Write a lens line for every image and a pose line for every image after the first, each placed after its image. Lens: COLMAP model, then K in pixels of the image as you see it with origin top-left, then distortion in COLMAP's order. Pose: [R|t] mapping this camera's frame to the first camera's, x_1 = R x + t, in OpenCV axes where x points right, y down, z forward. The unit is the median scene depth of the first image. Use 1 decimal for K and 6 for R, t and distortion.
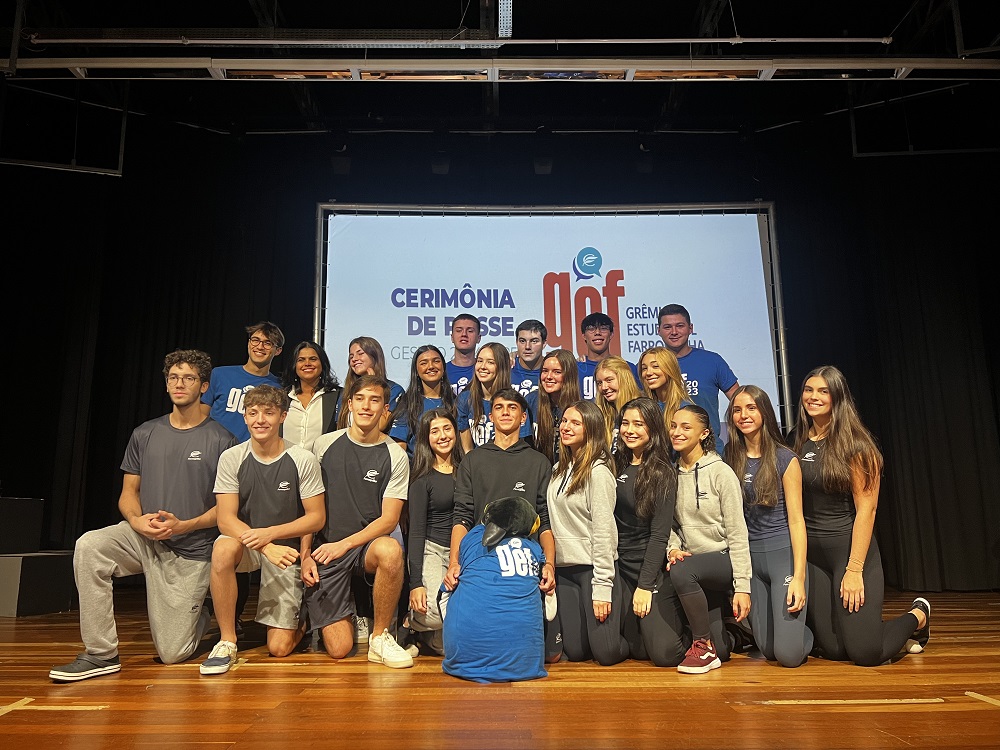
lens RADIAL K [[746.7, 0, 505.8], [0, 746.7, 376.2], [0, 0, 1]] dist [0.063147, -0.077009]
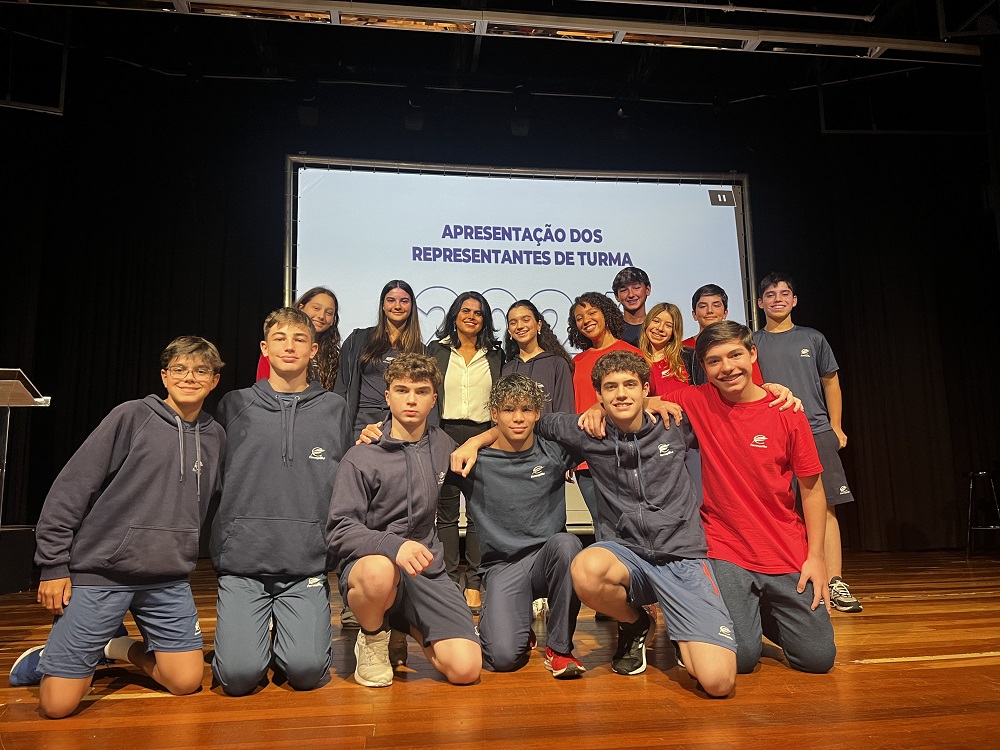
lens RADIAL K [[749.5, 0, 500.0], [0, 749.5, 375.0], [0, 0, 1]] dist [0.053398, -0.064372]
pose [[0.992063, 0.008044, 0.125487, -0.105211], [-0.013156, 0.999115, 0.039963, 0.003049], [-0.125055, -0.041296, 0.991290, 0.022209]]
